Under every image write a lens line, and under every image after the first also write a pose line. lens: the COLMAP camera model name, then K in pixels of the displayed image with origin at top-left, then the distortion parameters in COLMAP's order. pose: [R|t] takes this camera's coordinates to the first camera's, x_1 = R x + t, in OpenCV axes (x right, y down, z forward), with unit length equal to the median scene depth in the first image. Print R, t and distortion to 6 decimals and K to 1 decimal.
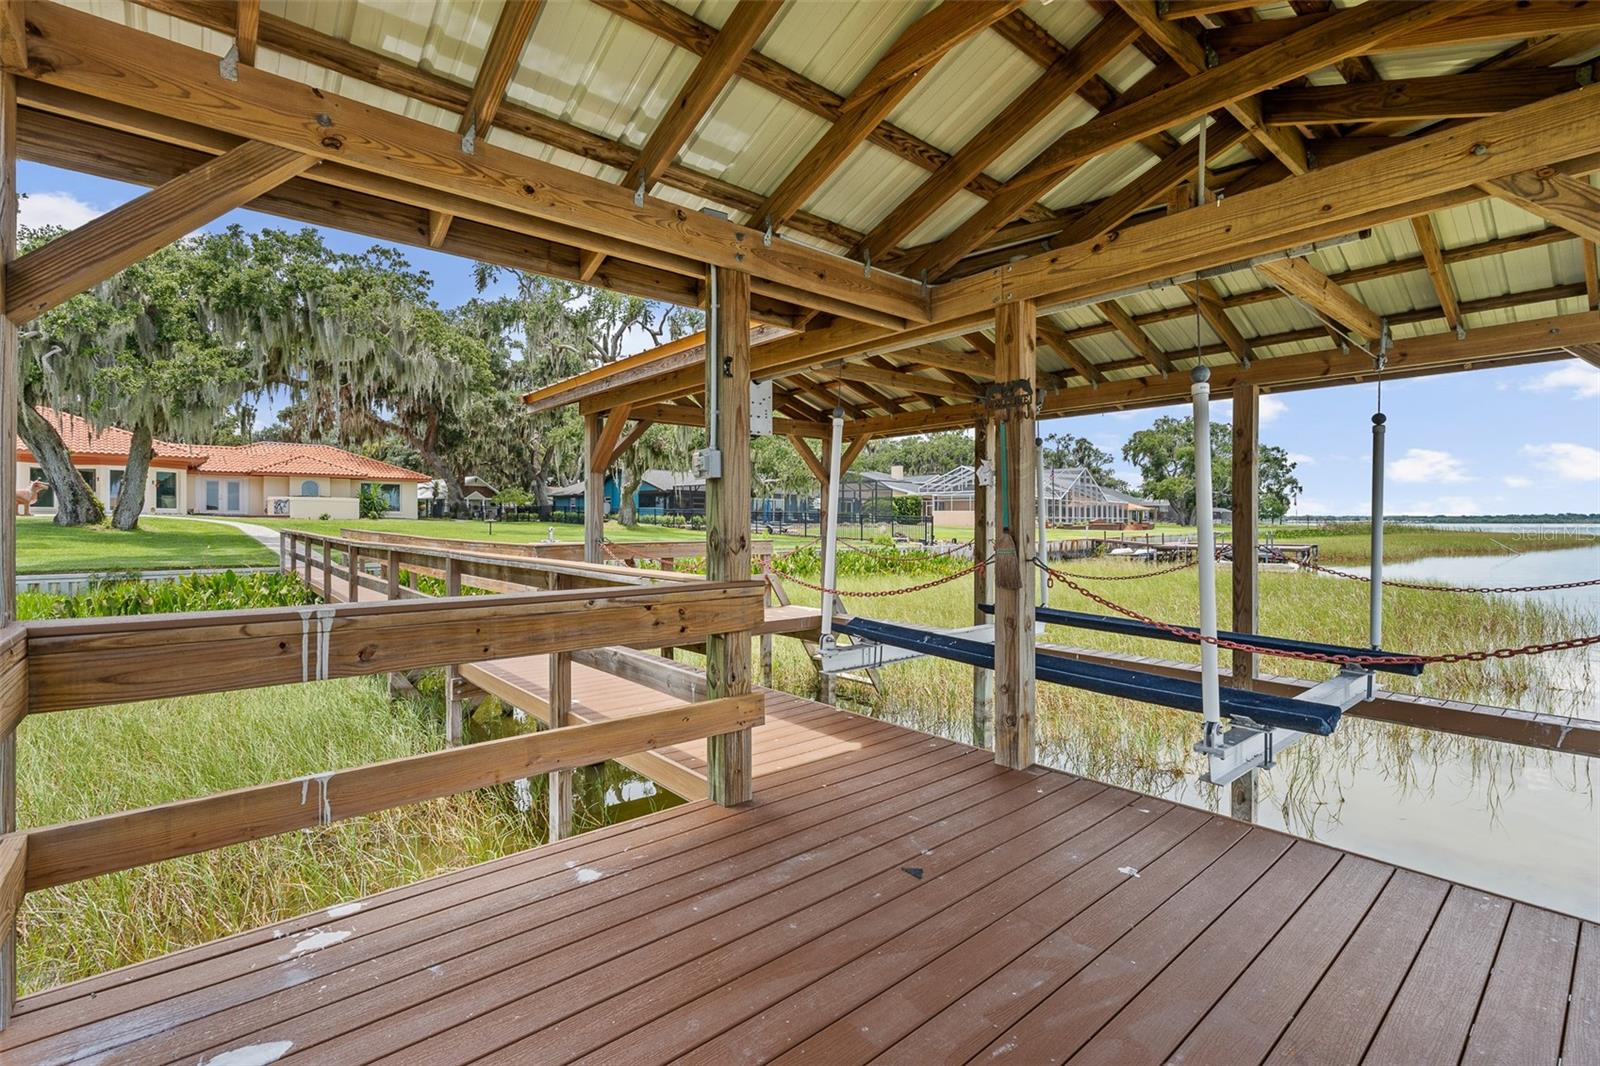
lens RADIAL K [[729.7, 0, 798.5], [0, 729.7, 527.4], [0, 0, 1]] dist [-0.004867, 0.000879]
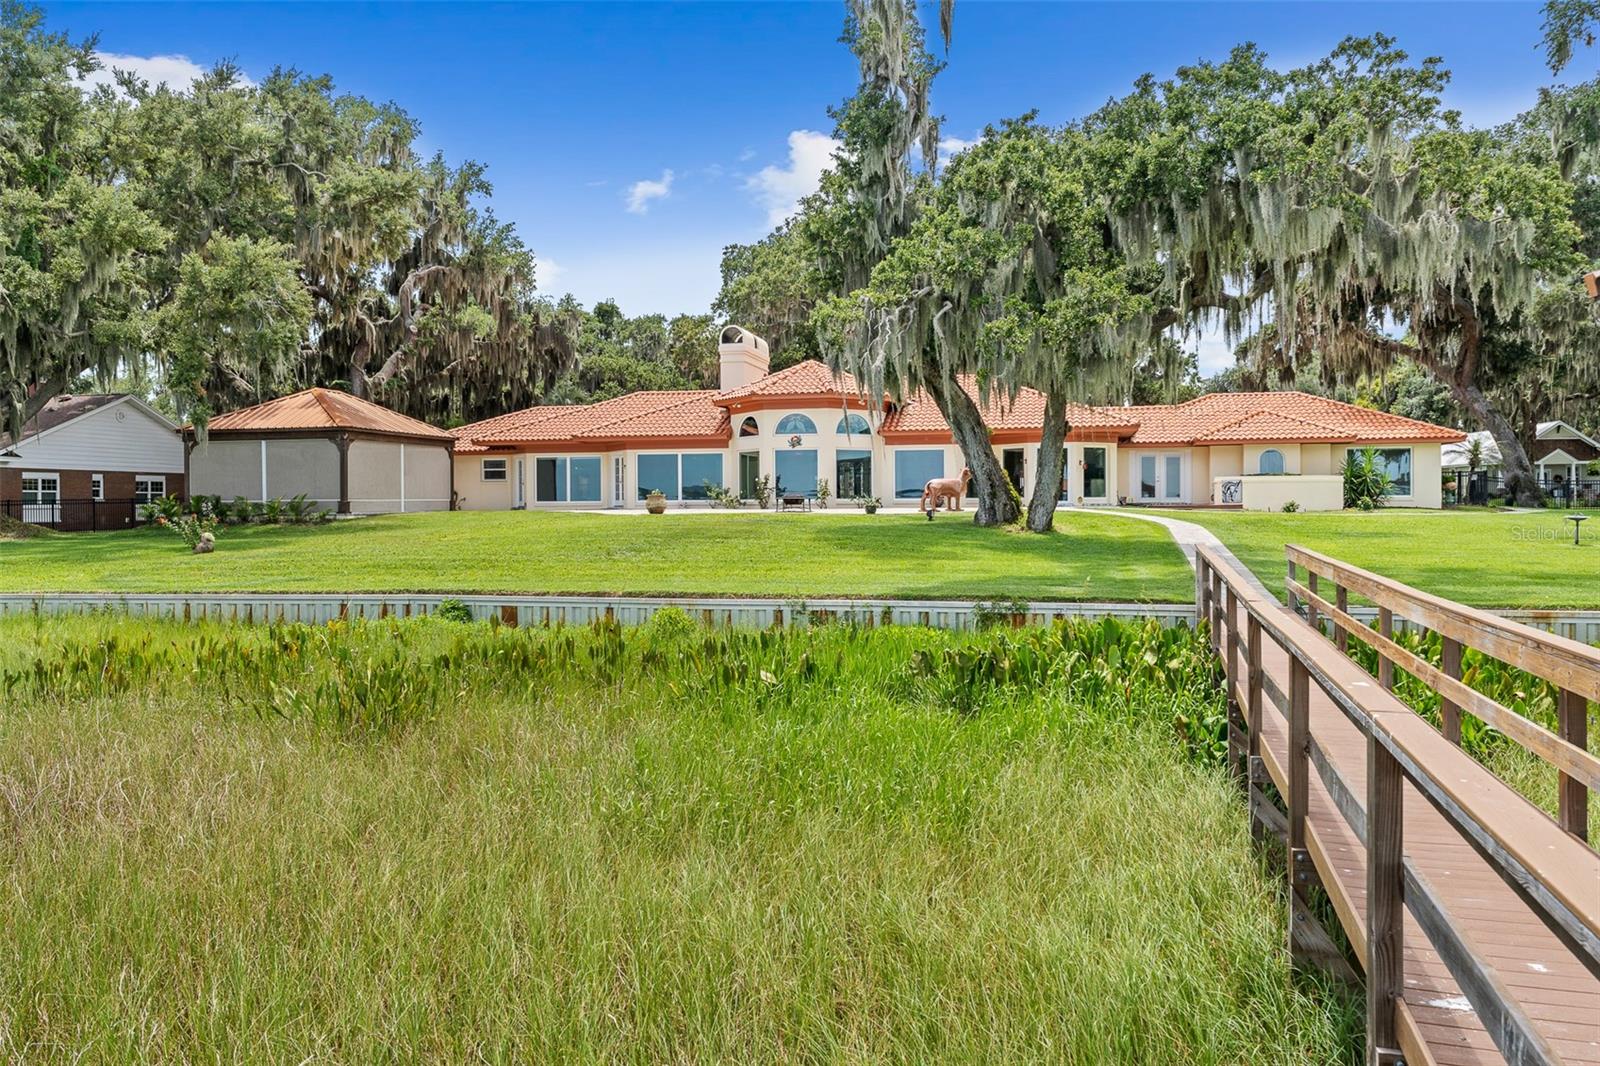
lens RADIAL K [[1227.3, 0, 798.3], [0, 1227.3, 518.5], [0, 0, 1]] dist [0.004951, 0.005807]
pose [[0.564062, 0.002655, -0.825728, -0.030915], [0.001795, 0.999989, 0.004441, -0.020084], [0.825730, -0.003987, 0.564051, 0.104323]]
